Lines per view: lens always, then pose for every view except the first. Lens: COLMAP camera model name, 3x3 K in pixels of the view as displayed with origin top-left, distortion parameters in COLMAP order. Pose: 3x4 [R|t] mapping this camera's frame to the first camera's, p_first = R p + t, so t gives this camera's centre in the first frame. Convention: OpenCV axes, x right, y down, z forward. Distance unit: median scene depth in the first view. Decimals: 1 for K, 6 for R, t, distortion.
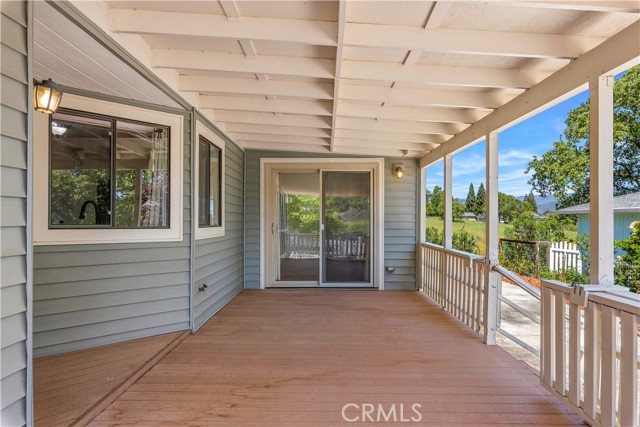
lens RADIAL K [[417.6, 0, 320.0], [0, 417.6, 213.5], [0, 0, 1]] dist [0.000512, -0.000309]
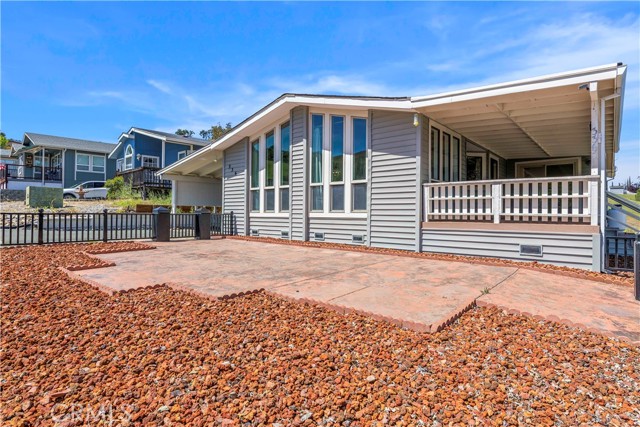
lens RADIAL K [[326.9, 0, 320.7], [0, 326.9, 203.8], [0, 0, 1]] dist [-0.002602, -0.000273]
pose [[0.759002, -0.008294, -0.651035, 0.328477], [0.006639, 0.999965, -0.005000, 0.156341], [0.651054, -0.000527, 0.759031, -1.645224]]
